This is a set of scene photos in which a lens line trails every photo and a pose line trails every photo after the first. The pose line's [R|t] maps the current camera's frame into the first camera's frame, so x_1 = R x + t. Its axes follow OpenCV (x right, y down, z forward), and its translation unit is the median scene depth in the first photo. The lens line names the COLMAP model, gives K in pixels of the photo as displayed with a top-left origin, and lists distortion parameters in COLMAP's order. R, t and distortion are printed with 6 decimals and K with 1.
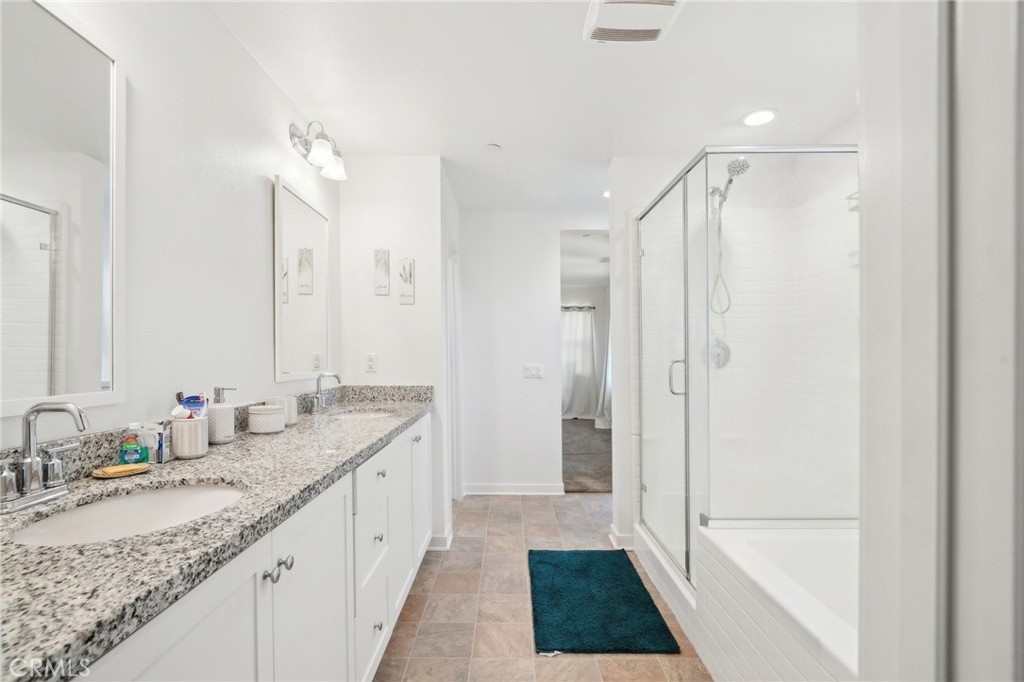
lens RADIAL K [[451.9, 0, 512.0], [0, 451.9, 341.0], [0, 0, 1]] dist [-0.001012, -0.000049]
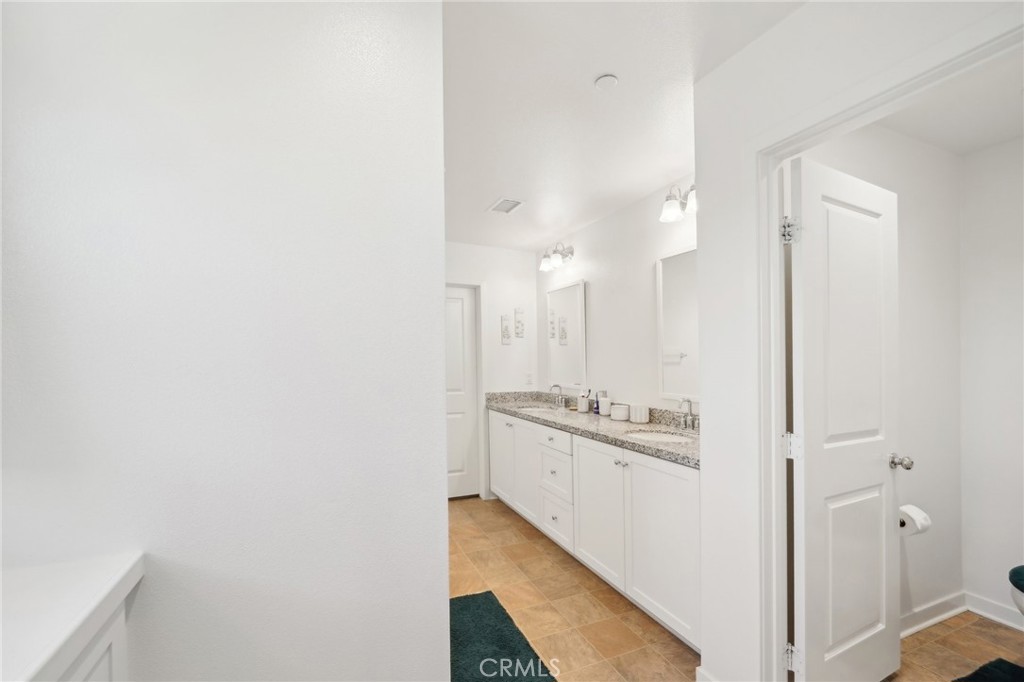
lens RADIAL K [[407.6, 0, 509.9], [0, 407.6, 352.5], [0, 0, 1]] dist [-0.000353, -0.000040]
pose [[-0.905532, -0.000366, -0.424278, 0.334810], [0.016696, 0.999194, -0.036495, -0.010547], [0.423950, -0.040131, -0.904796, 1.361253]]
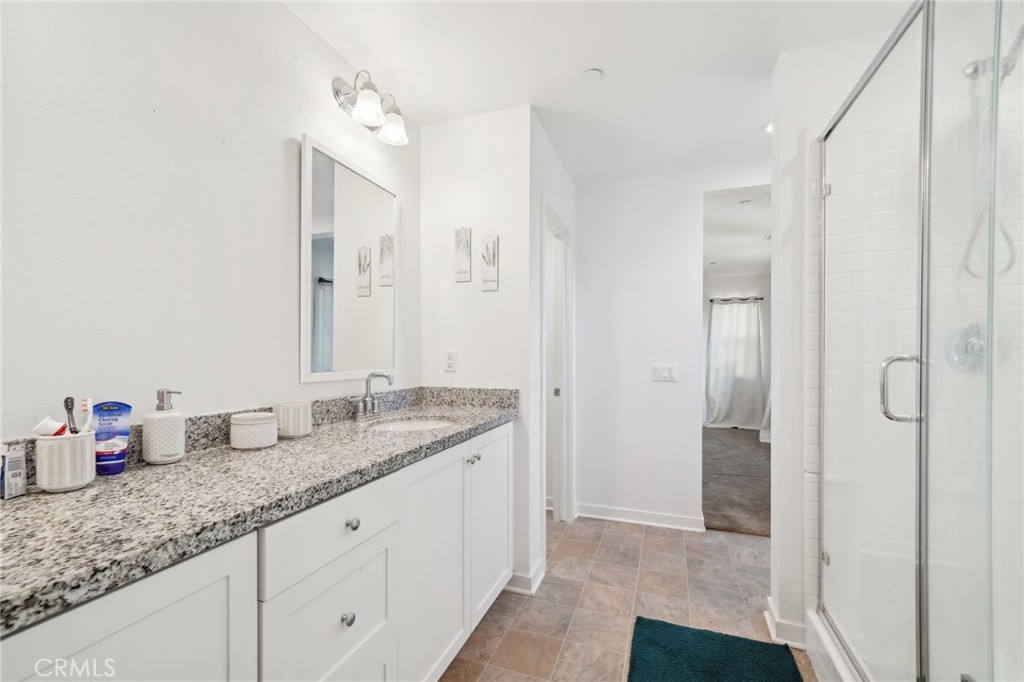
lens RADIAL K [[435.9, 0, 509.7], [0, 435.9, 359.1], [0, 0, 1]] dist [0.006823, 0.000025]
pose [[0.938933, 0.001642, -0.344097, 0.081111], [0.011964, 0.999228, 0.037412, 0.015119], [0.343893, -0.039244, 0.938189, 0.261576]]
